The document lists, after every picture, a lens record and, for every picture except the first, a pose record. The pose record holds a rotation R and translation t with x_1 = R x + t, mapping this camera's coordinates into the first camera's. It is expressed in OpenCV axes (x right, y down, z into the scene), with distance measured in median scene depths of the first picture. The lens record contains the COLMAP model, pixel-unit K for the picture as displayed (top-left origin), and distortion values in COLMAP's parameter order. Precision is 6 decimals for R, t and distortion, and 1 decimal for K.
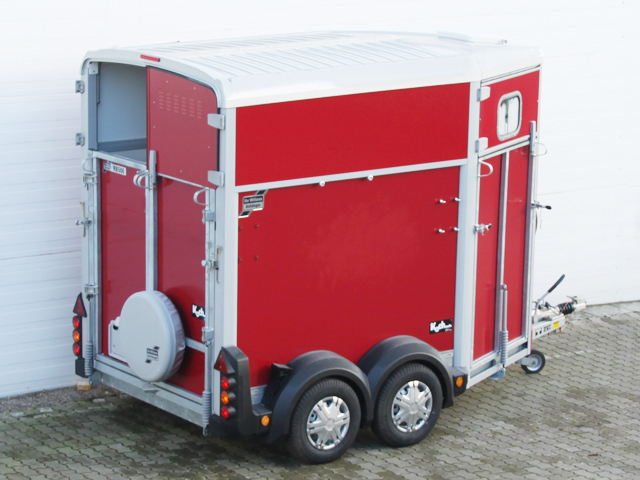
lens RADIAL K [[2064.4, 0, 321.3], [0, 2064.4, 242.0], [0, 0, 1]] dist [0.152830, 0.000000]
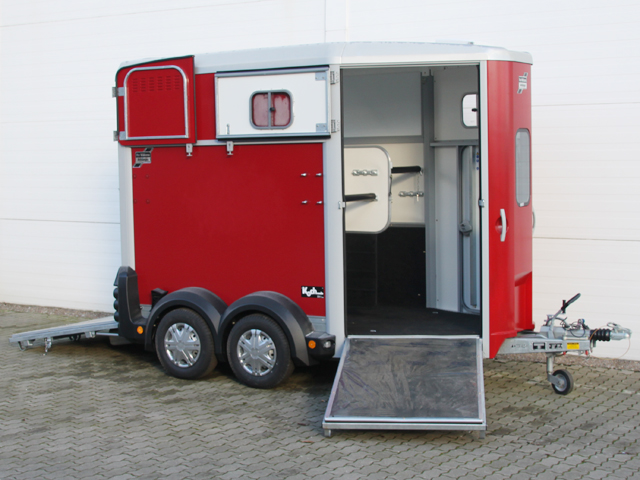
lens RADIAL K [[1151.8, 0, 338.9], [0, 1151.8, 239.4], [0, 0, 1]] dist [-0.107906, 0.000000]
pose [[0.387179, 0.041665, -0.921063, 0.634343], [-0.173130, 0.984494, -0.028242, 0.028713], [0.905604, 0.170398, 0.388389, 0.784020]]
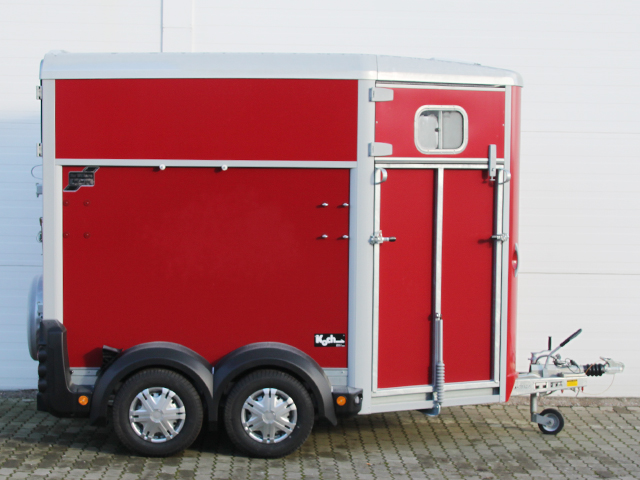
lens RADIAL K [[1289.3, 0, 318.9], [0, 1289.3, 259.5], [0, 0, 1]] dist [-0.070869, 0.000000]
pose [[0.830864, 0.024766, -0.555924, 0.386927], [-0.112518, 0.985851, -0.124247, 0.079513], [0.544981, 0.165784, 0.821895, 0.515097]]
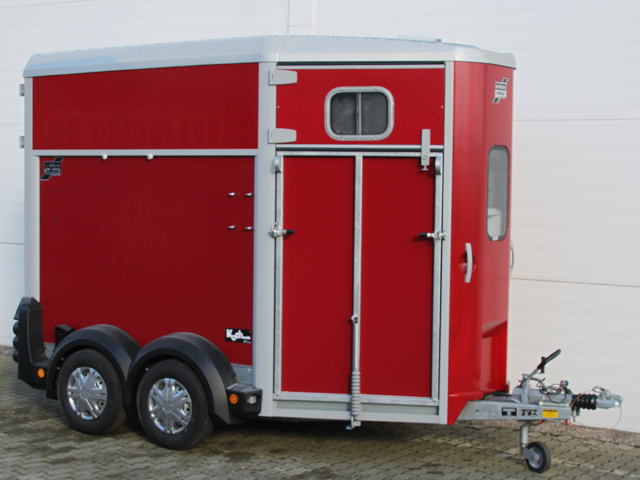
lens RADIAL K [[1289.3, 0, 313.8], [0, 1289.3, 256.8], [0, 0, 1]] dist [-0.070869, 0.000000]
pose [[0.339144, 0.042535, -0.939772, 0.610132], [-0.207400, 0.977778, -0.030591, 0.017692], [0.917587, 0.205284, 0.340430, 0.844489]]
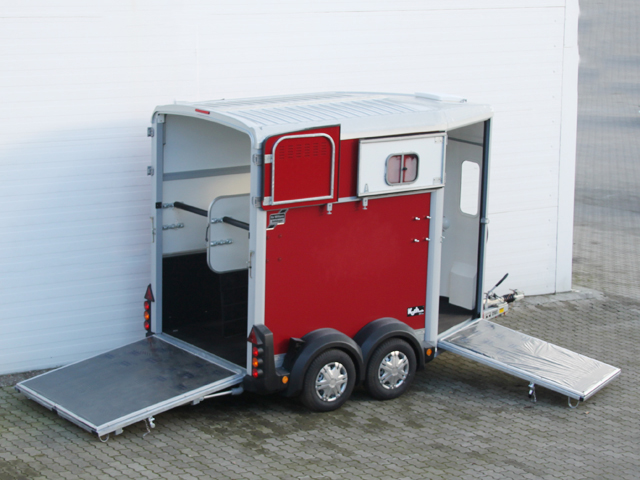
lens RADIAL K [[1568.9, 0, 318.9], [0, 1568.9, 235.9], [0, 0, 1]] dist [0.070768, 0.000000]
pose [[0.999939, 0.008697, -0.006838, 0.001276], [-0.008735, 0.999946, -0.005618, -0.002018], [0.006788, 0.005677, 0.999961, -0.027508]]
